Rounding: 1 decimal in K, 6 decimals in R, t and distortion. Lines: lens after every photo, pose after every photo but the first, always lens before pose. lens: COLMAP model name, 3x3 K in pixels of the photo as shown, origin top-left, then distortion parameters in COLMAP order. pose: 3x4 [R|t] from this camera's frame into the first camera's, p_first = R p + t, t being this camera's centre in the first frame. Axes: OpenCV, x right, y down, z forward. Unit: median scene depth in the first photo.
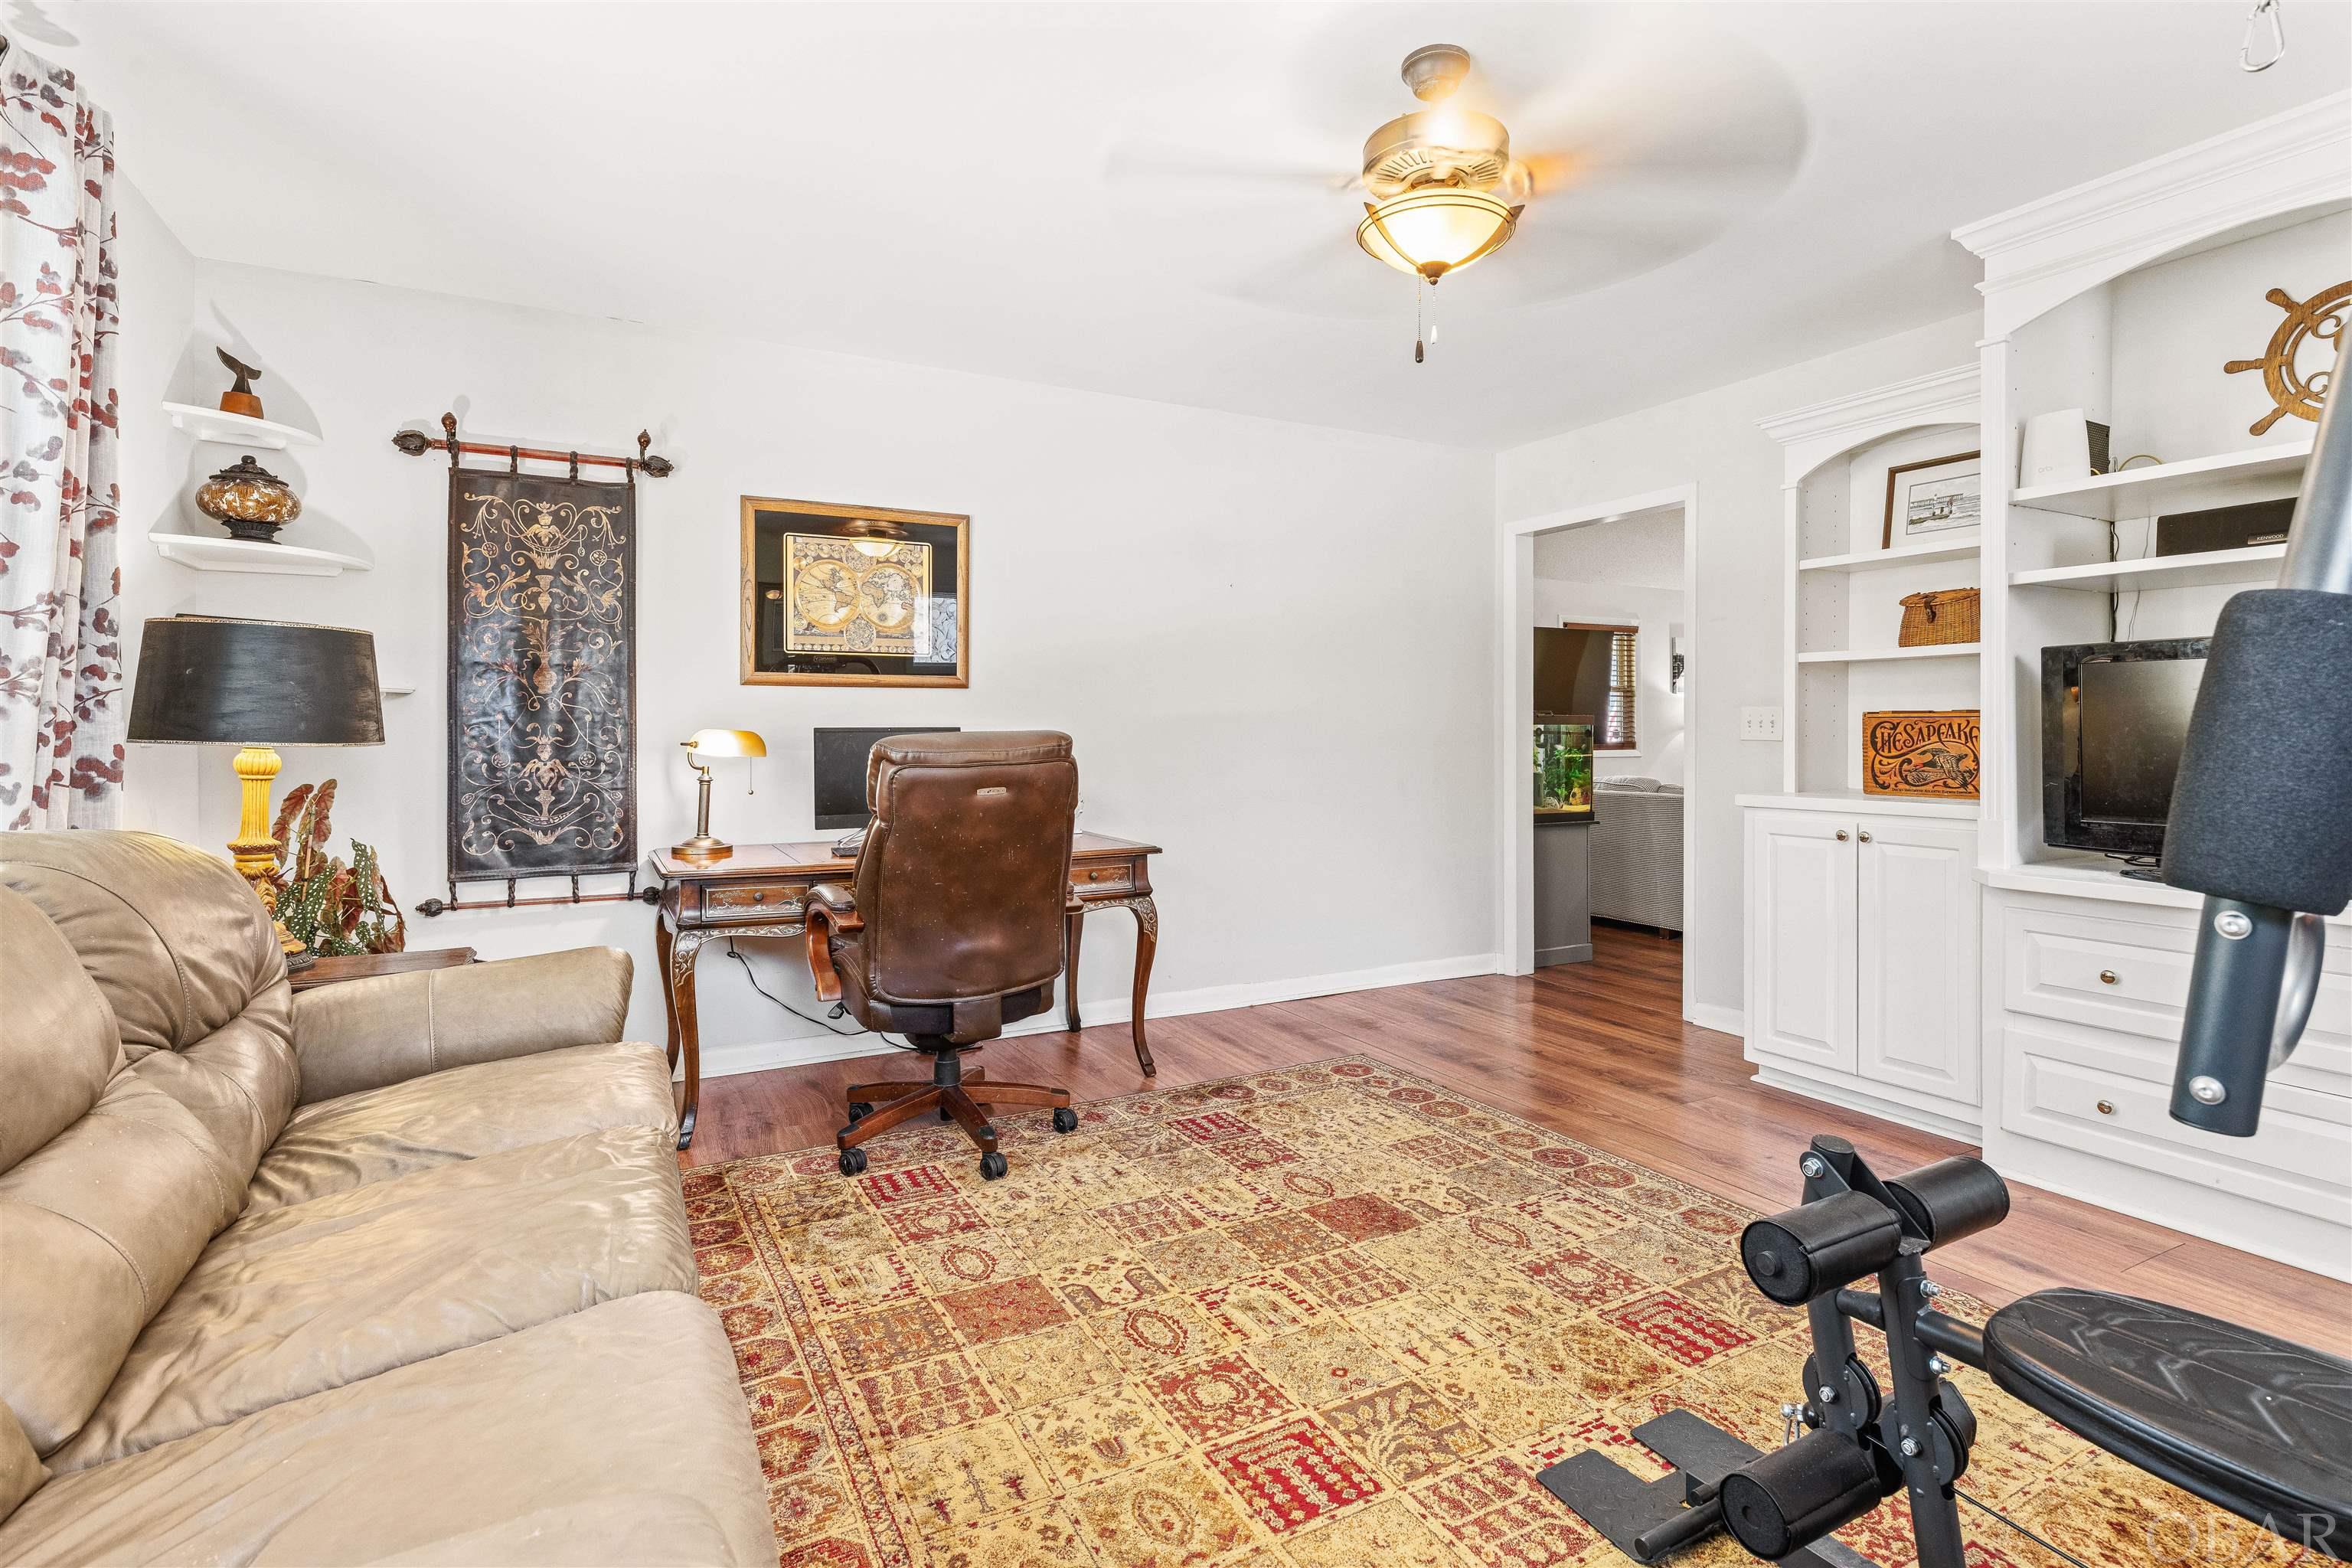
lens RADIAL K [[1152.7, 0, 1216.9], [0, 1152.7, 732.3], [0, 0, 1]] dist [-0.002428, -0.000114]
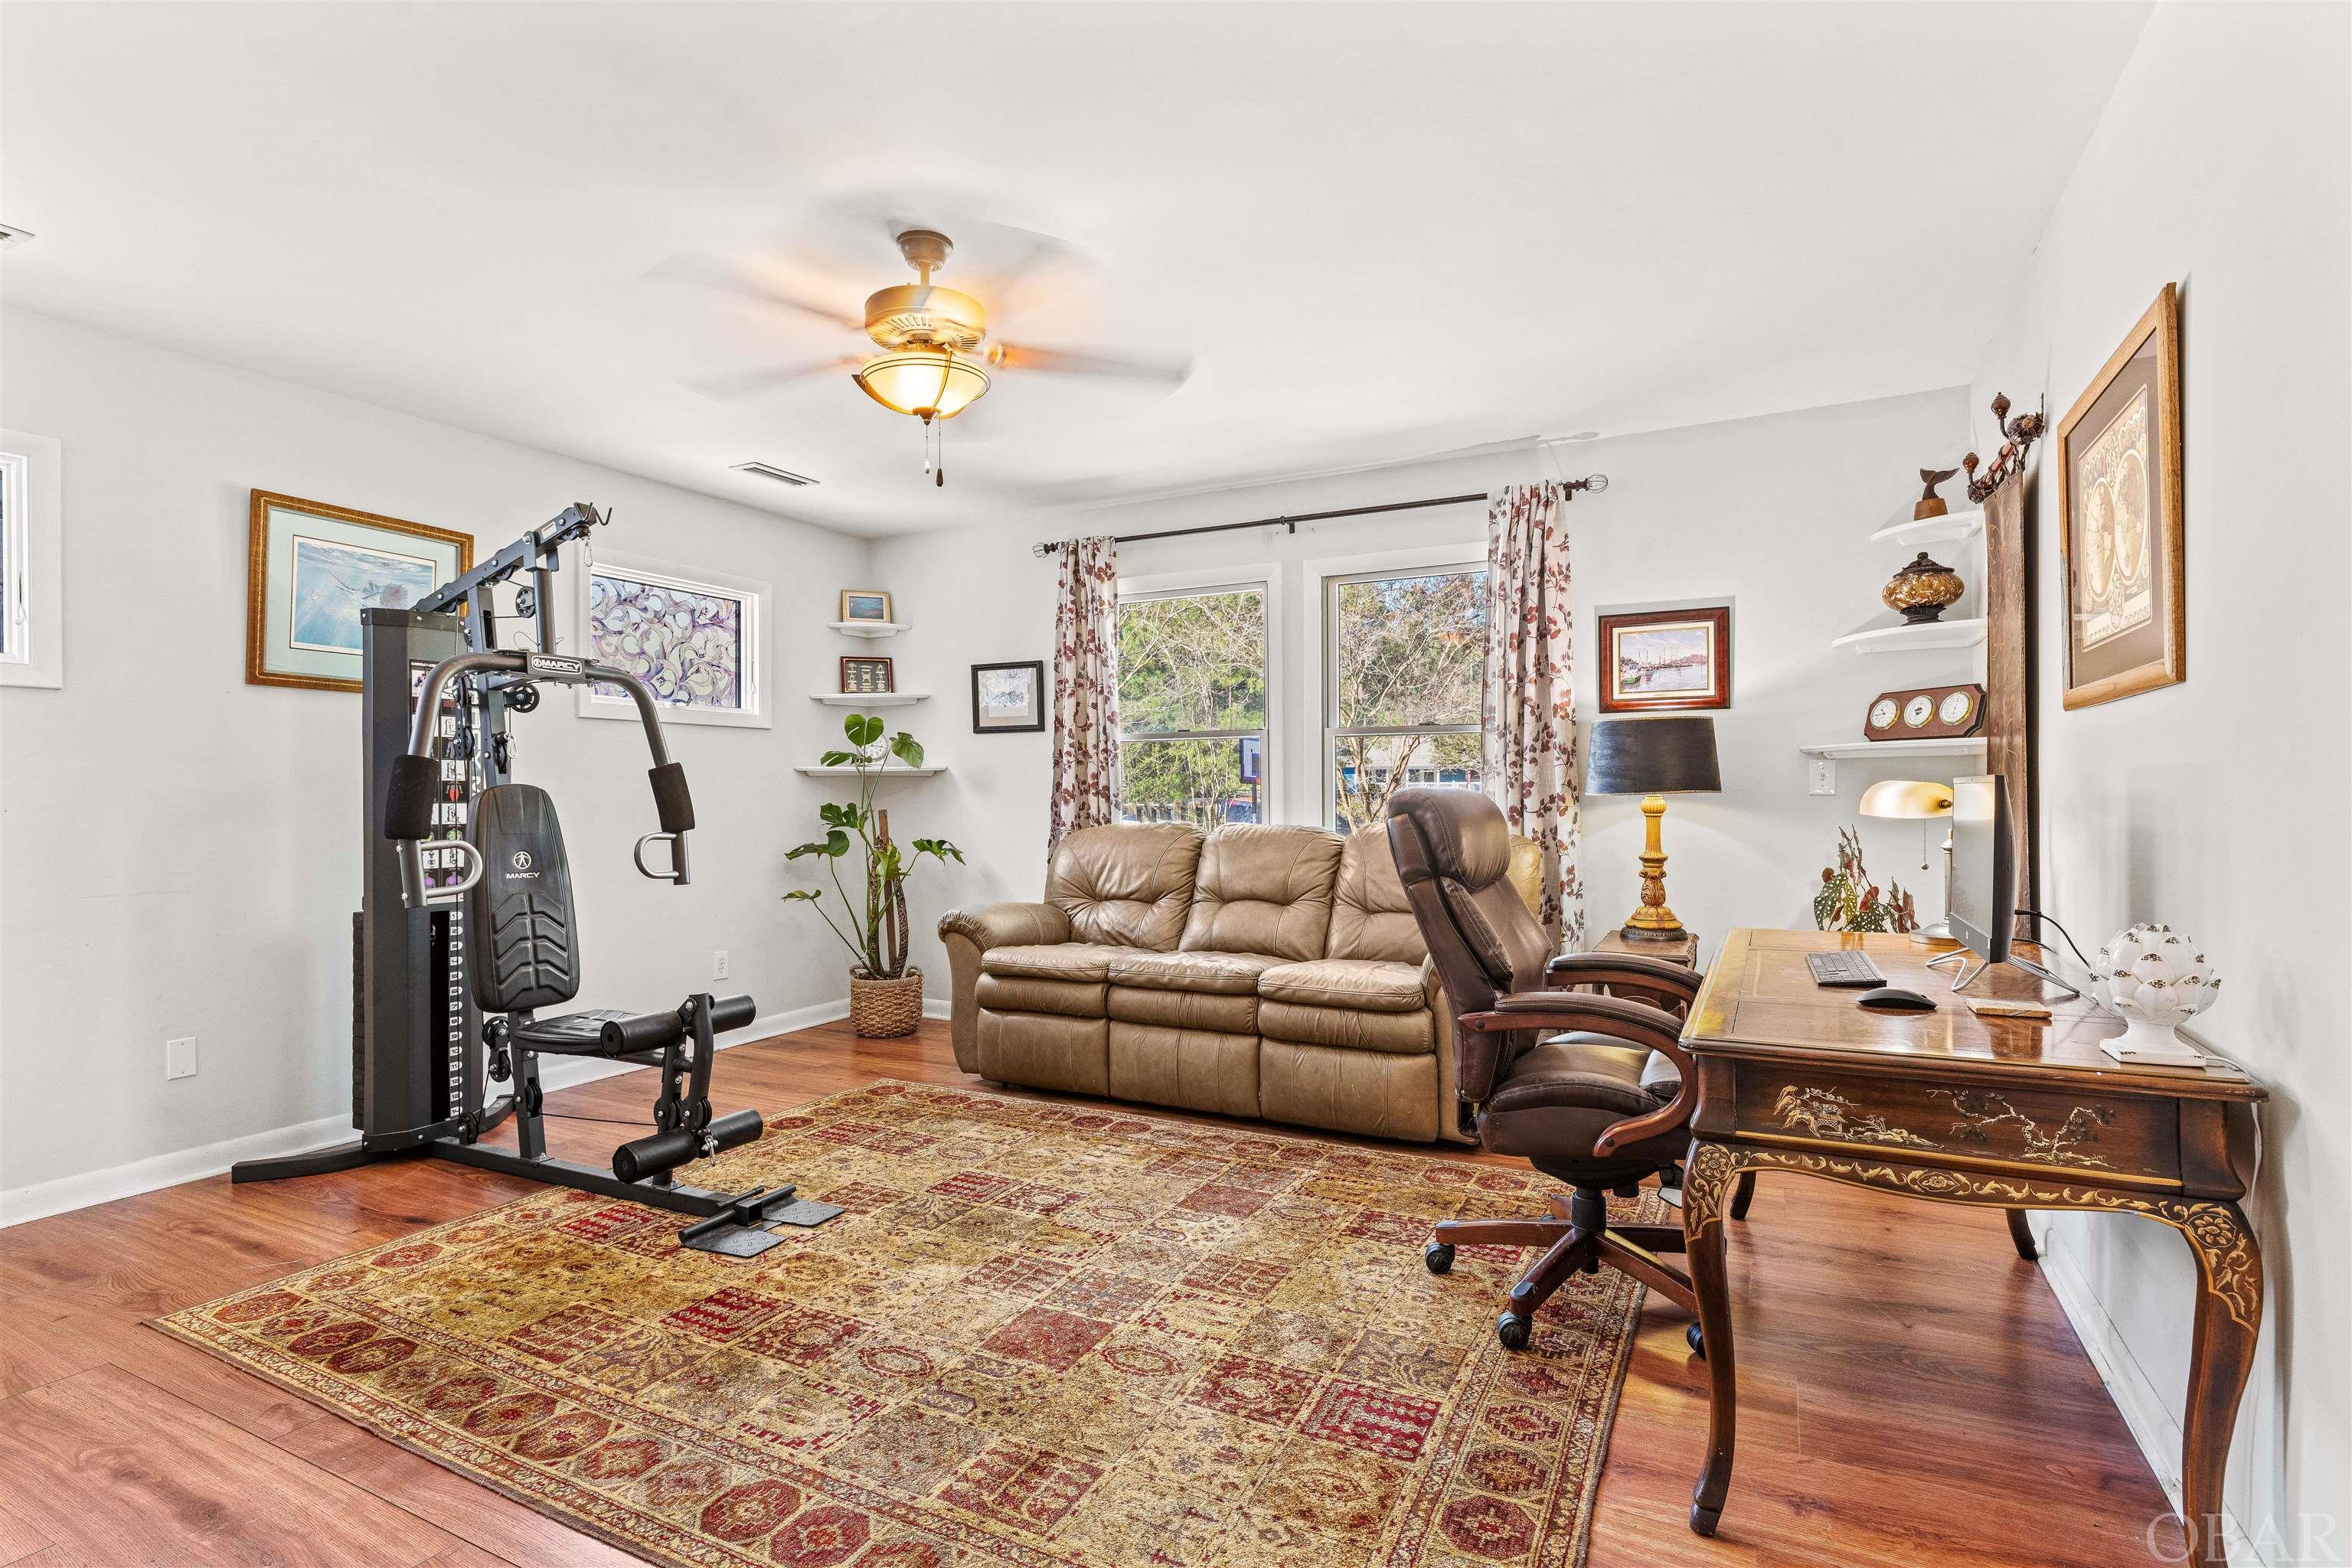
lens RADIAL K [[1152.7, 0, 1164.5], [0, 1152.7, 786.3], [0, 0, 1]] dist [-0.002428, -0.000114]
pose [[-0.847465, 0.006607, -0.530810, 0.460436], [0.009179, 0.999955, -0.002208, -0.002060], [0.530772, -0.006744, -0.847488, 1.597339]]
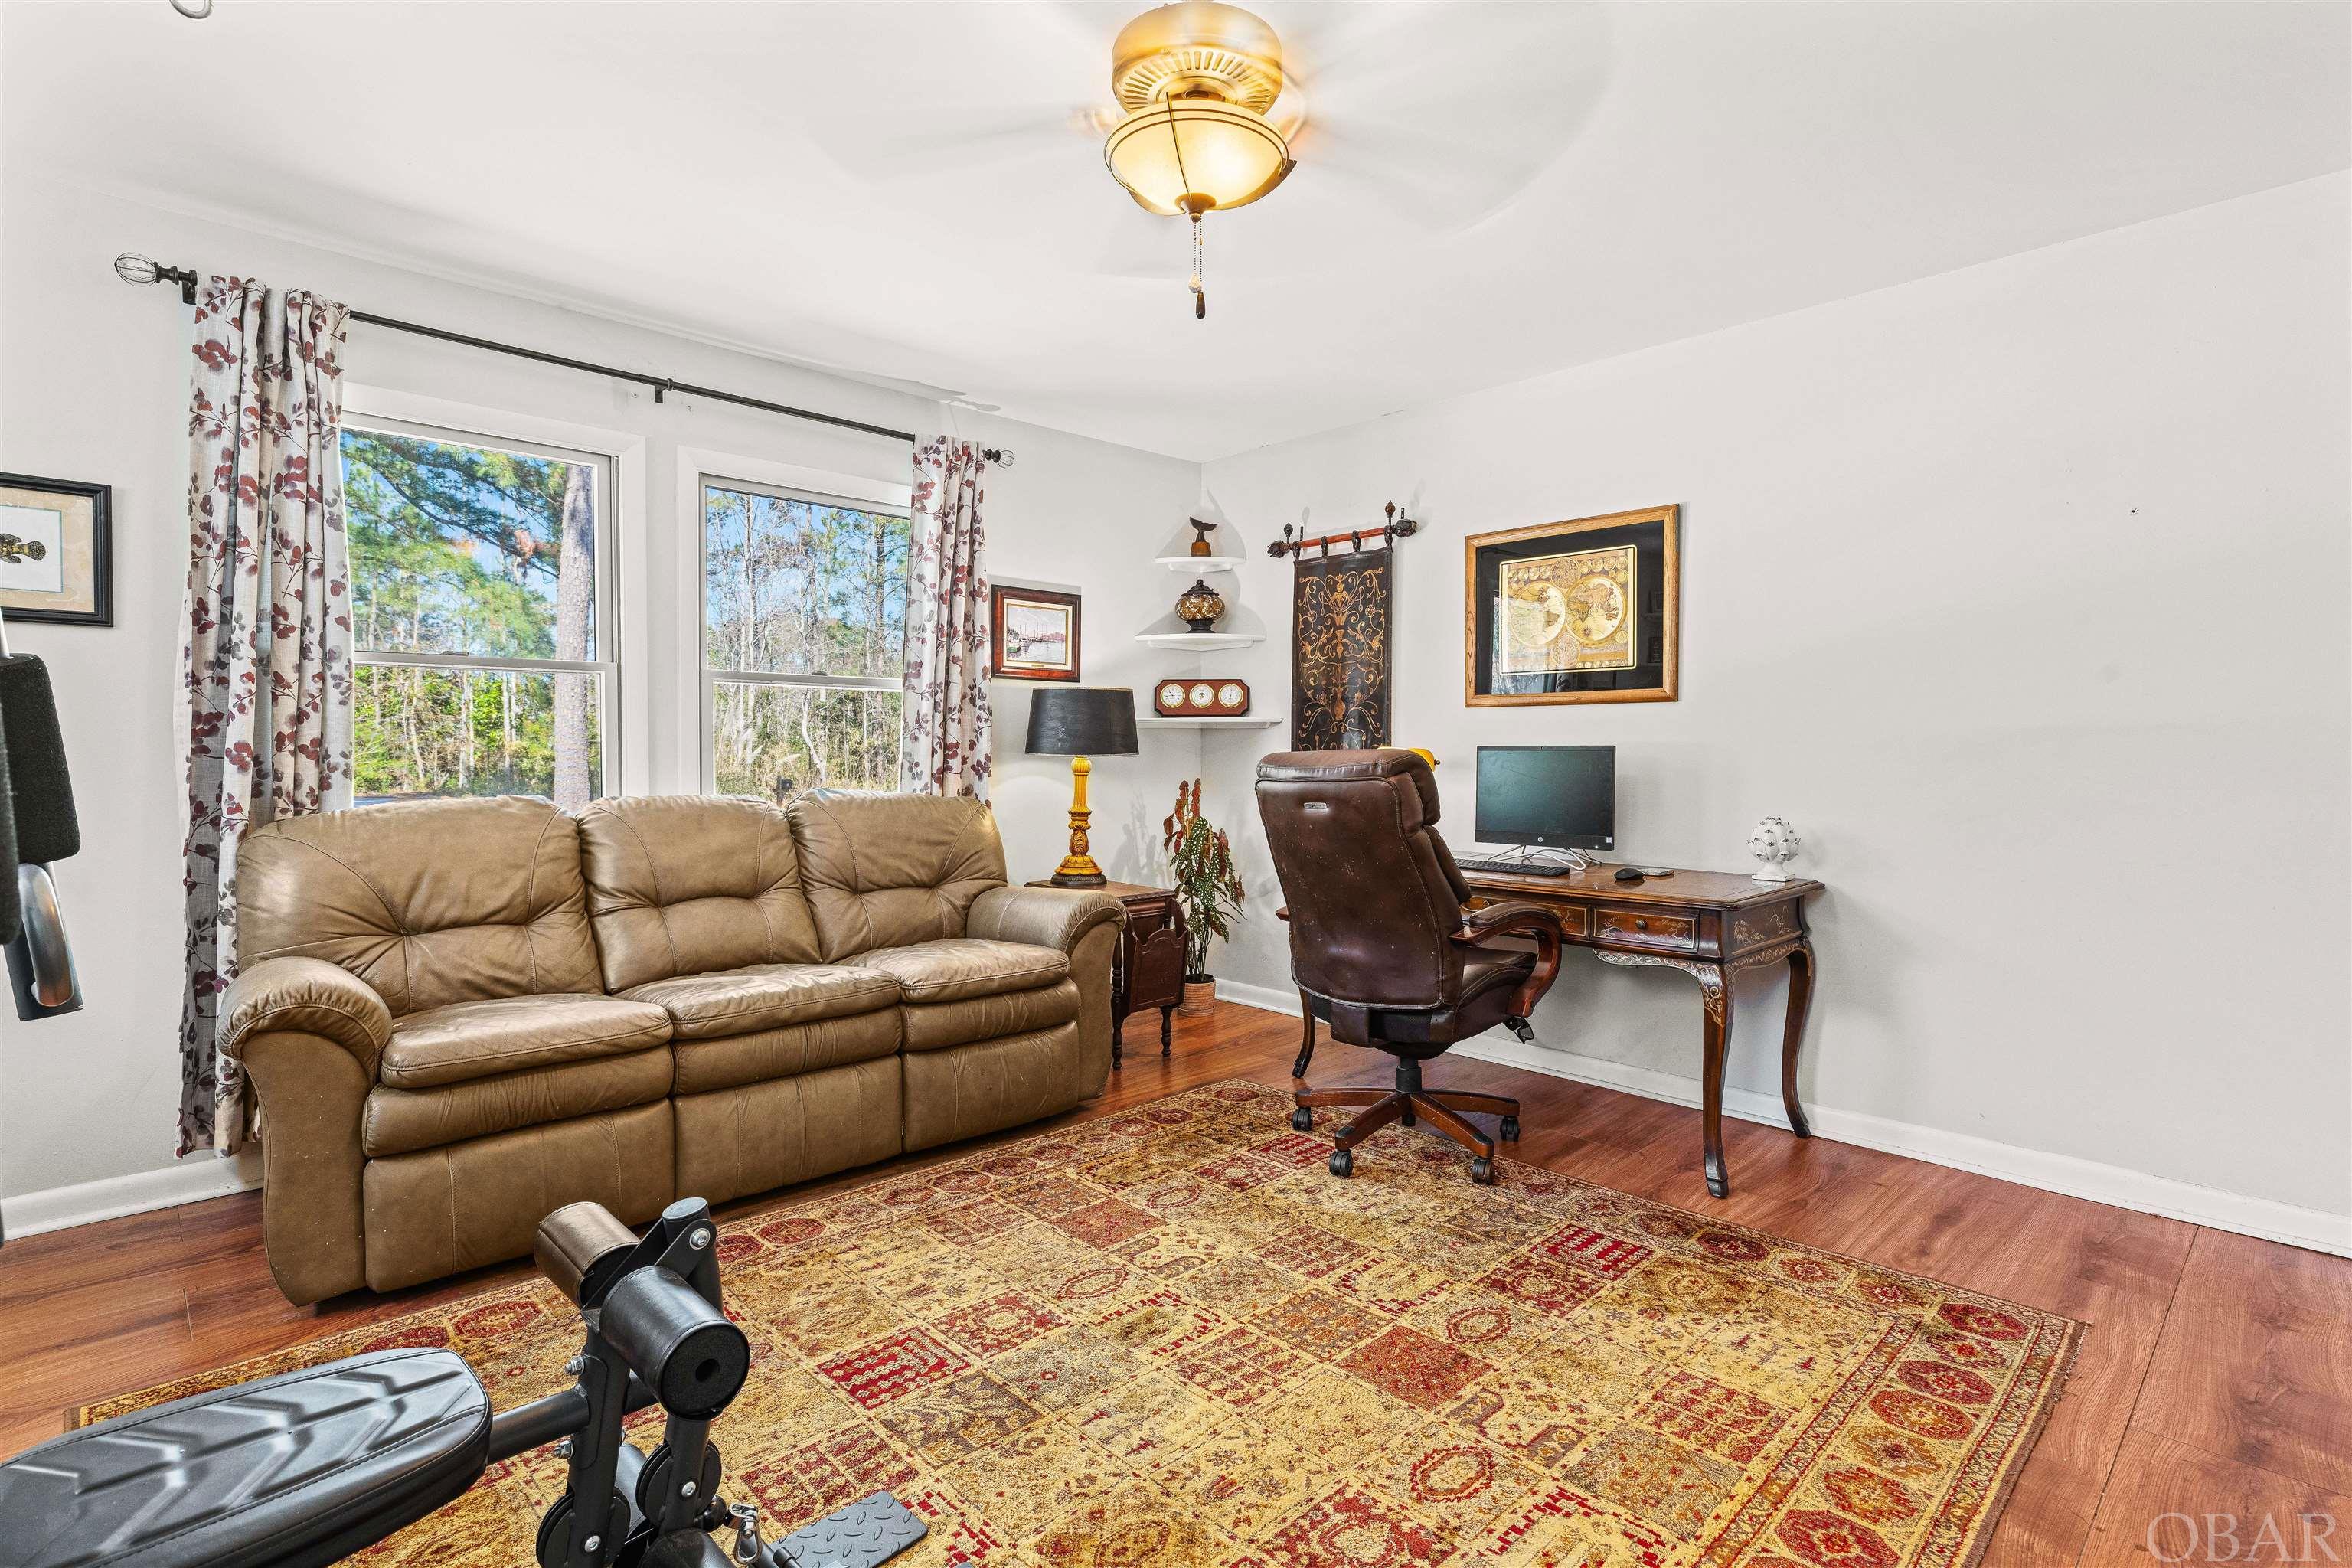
lens RADIAL K [[1152.7, 0, 1184.3], [0, 1152.7, 767.0], [0, 0, 1]] dist [-0.002428, -0.000114]
pose [[0.245038, 0.018285, -0.969341, 0.748093], [-0.004051, 0.999833, 0.017836, -0.003162], [0.969505, -0.000443, 0.245071, 0.578333]]
